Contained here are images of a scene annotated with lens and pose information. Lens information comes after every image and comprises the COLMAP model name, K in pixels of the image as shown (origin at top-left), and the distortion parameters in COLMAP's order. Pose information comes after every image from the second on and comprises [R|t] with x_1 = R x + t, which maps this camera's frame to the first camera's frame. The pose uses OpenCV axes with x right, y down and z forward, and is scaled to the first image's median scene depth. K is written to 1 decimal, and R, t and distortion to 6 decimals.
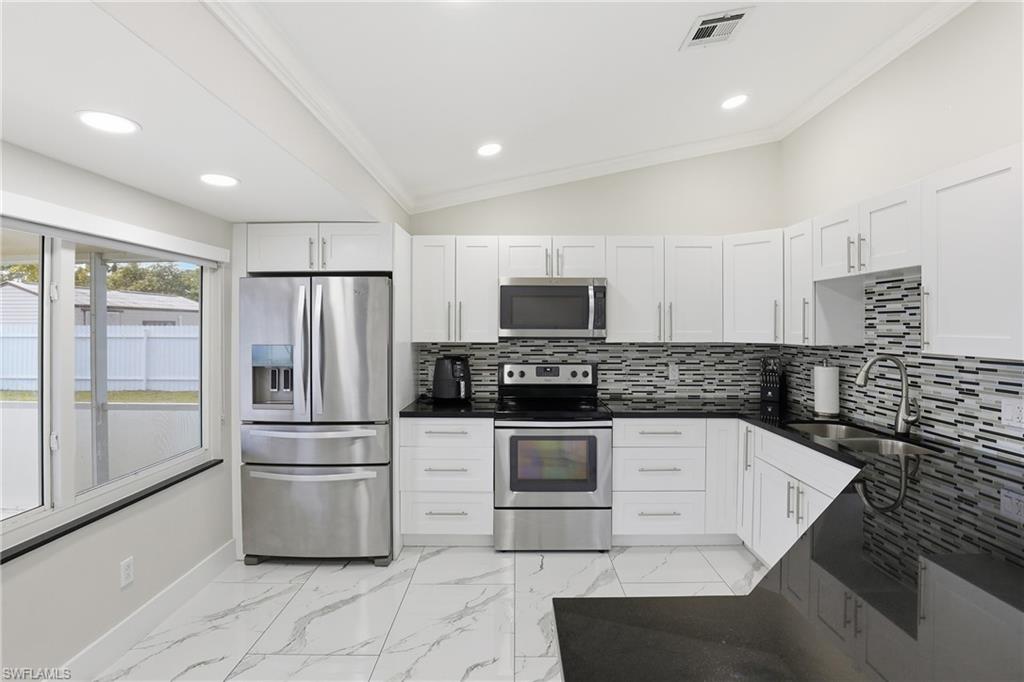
lens RADIAL K [[480.5, 0, 510.0], [0, 480.5, 328.1], [0, 0, 1]] dist [-0.031191, 0.001646]
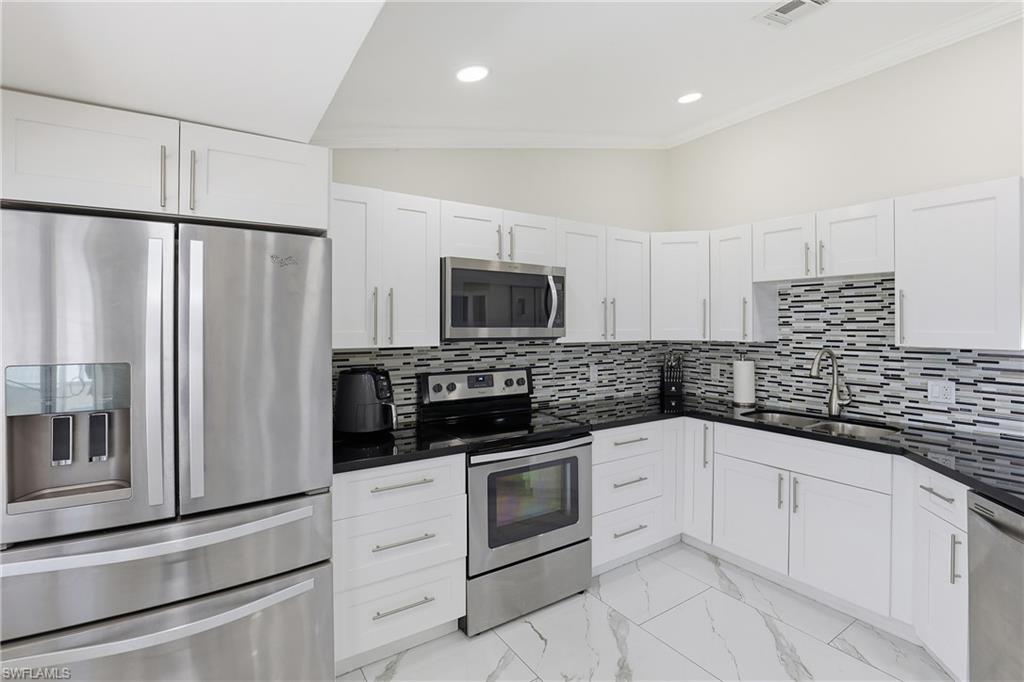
lens RADIAL K [[480.5, 0, 516.8], [0, 480.5, 325.7], [0, 0, 1]] dist [-0.031191, 0.001646]
pose [[0.825384, -0.001798, 0.564568, -0.340612], [0.003302, 0.999993, -0.001643, 0.000120], [-0.564561, 0.003220, 0.825385, 0.337231]]
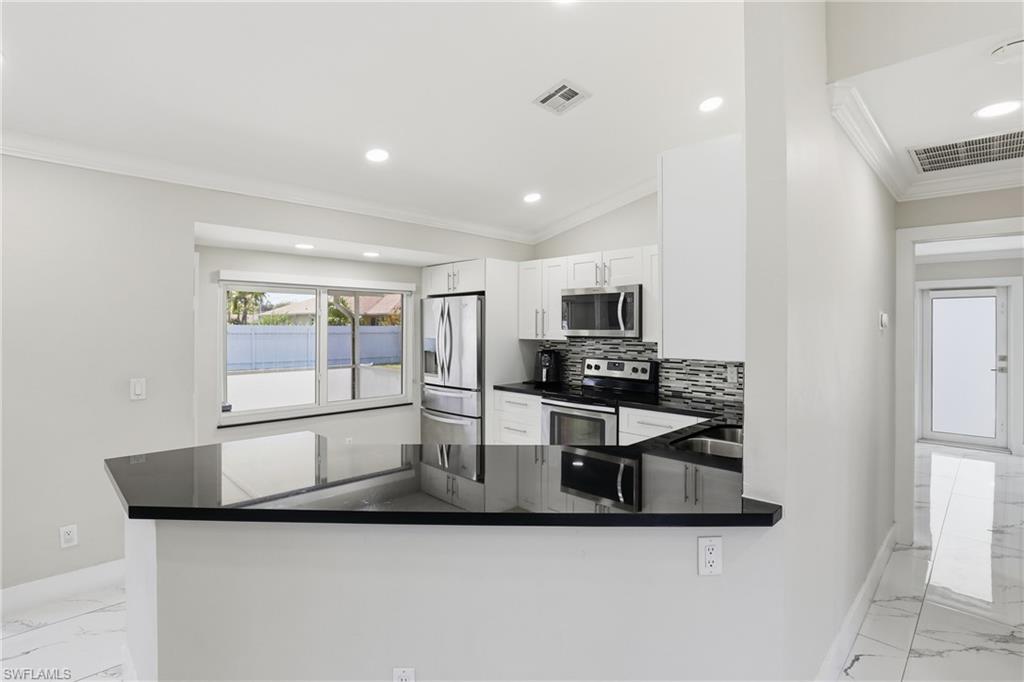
lens RADIAL K [[484.3, 0, 512.7], [0, 484.3, 333.2], [0, 0, 1]] dist [-0.004999, -0.000150]
pose [[0.712214, 0.008321, -0.701913, 0.777924], [-0.004125, 0.999962, 0.007669, 0.001928], [0.701950, -0.002566, 0.712221, -0.014704]]
